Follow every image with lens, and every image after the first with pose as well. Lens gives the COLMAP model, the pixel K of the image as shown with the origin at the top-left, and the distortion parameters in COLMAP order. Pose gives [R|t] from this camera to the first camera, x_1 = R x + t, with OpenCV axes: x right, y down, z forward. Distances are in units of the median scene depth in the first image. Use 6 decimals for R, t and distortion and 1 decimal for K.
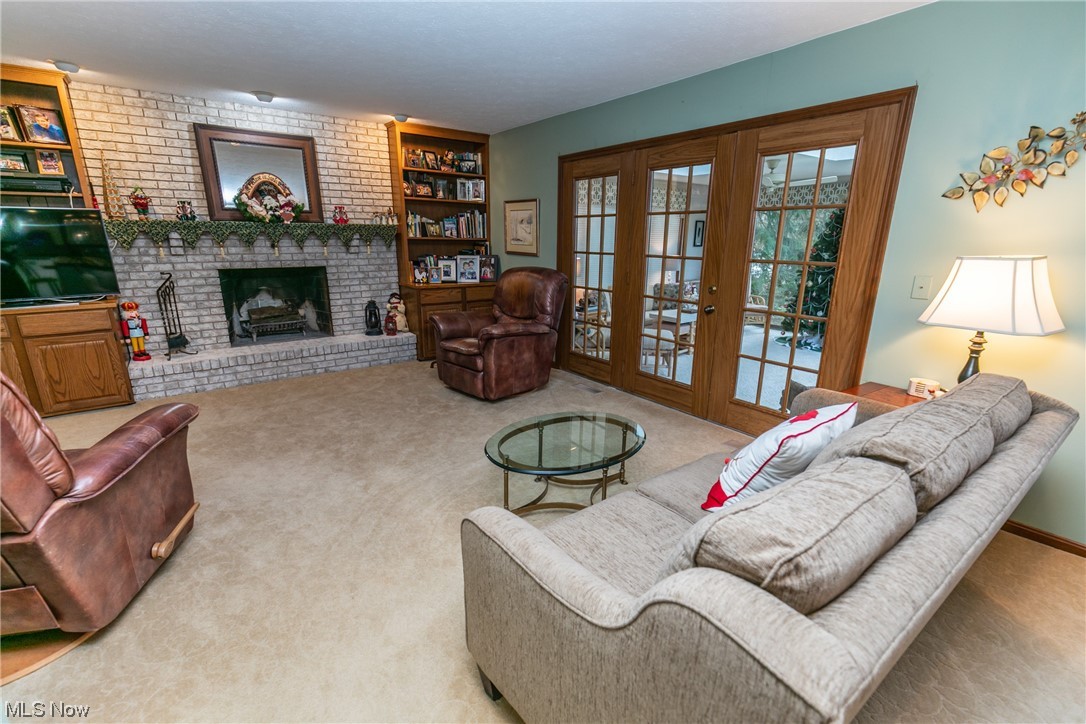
lens RADIAL K [[486.0, 0, 544.4], [0, 486.0, 366.8], [0, 0, 1]] dist [0.010633, -0.001980]
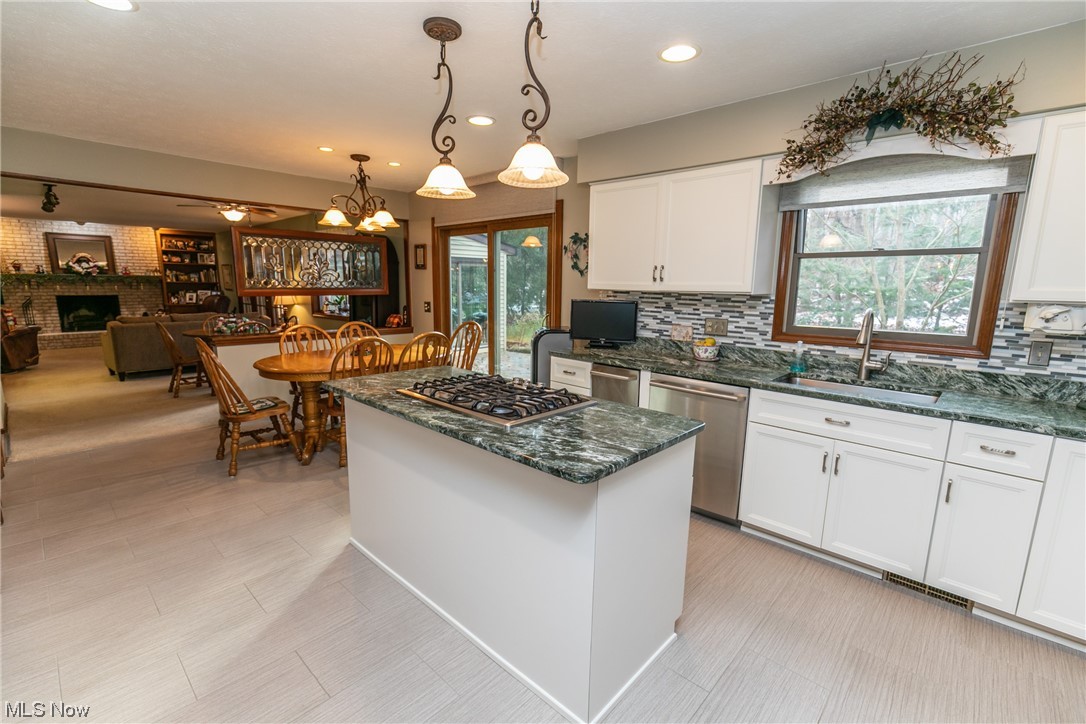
lens RADIAL K [[486.0, 0, 546.3], [0, 486.0, 366.7], [0, 0, 1]] dist [0.010633, -0.001980]
pose [[0.984006, -0.025981, 0.176229, 1.100574], [0.041729, 0.995399, -0.086252, 0.400050], [-0.173178, 0.092227, 0.980563, -1.506044]]
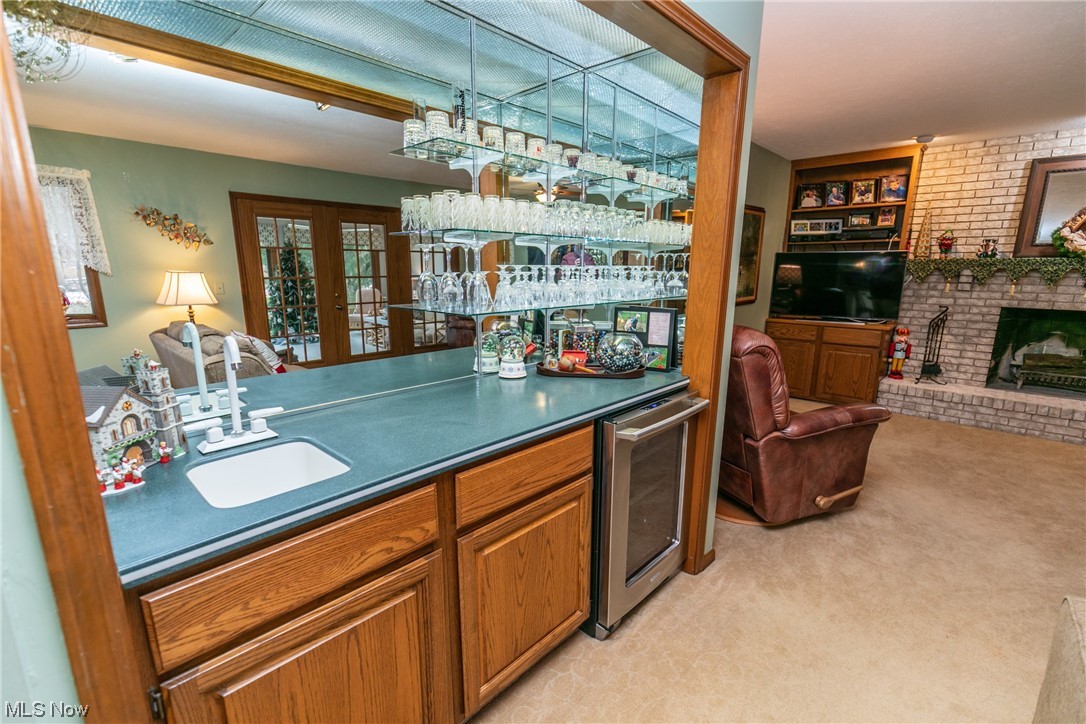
lens RADIAL K [[486.0, 0, 542.3], [0, 486.0, 370.1], [0, 0, 1]] dist [0.010633, -0.001980]
pose [[0.177328, 0.203636, -0.962854, 0.130166], [-0.266035, 0.951854, 0.152314, 0.013061], [0.947513, 0.229143, 0.222964, -0.048373]]
